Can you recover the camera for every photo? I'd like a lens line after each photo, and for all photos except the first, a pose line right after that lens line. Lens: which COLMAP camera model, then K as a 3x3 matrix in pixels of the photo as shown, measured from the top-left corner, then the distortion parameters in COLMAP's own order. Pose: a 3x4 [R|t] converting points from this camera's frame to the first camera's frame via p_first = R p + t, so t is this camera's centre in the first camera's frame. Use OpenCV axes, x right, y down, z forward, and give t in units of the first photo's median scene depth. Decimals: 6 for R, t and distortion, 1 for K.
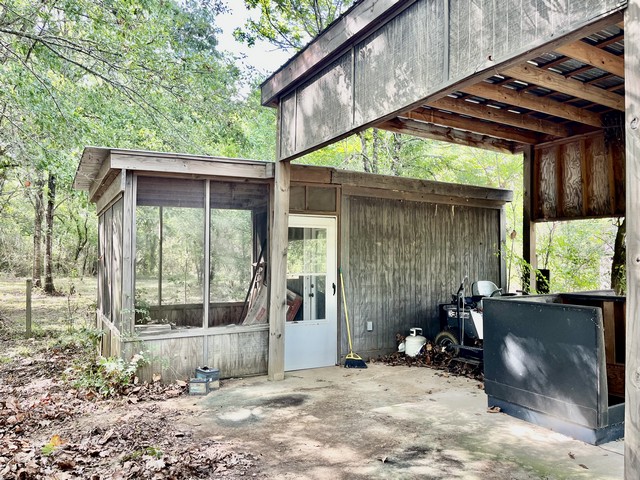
lens RADIAL K [[483.5, 0, 318.3], [0, 483.5, 241.7], [0, 0, 1]] dist [0.043394, -0.072211]
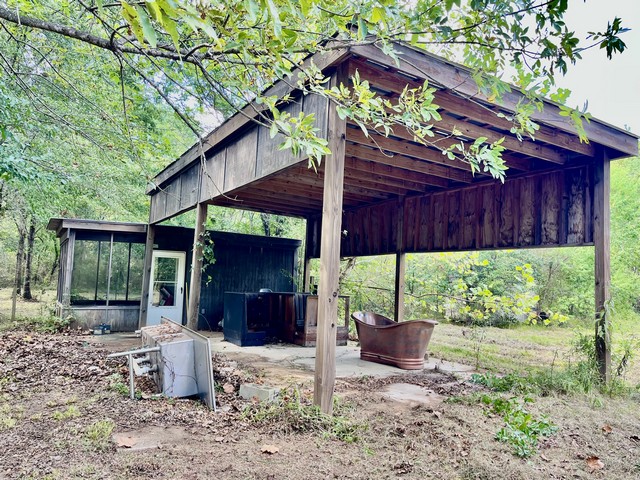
lens RADIAL K [[483.5, 0, 322.5], [0, 483.5, 241.7], [0, 0, 1]] dist [0.043394, -0.072211]
pose [[0.998668, 0.035605, 0.037330, 0.418088], [-0.033656, 0.998100, -0.051619, -0.011321], [-0.039097, 0.050293, 0.997969, -0.773464]]
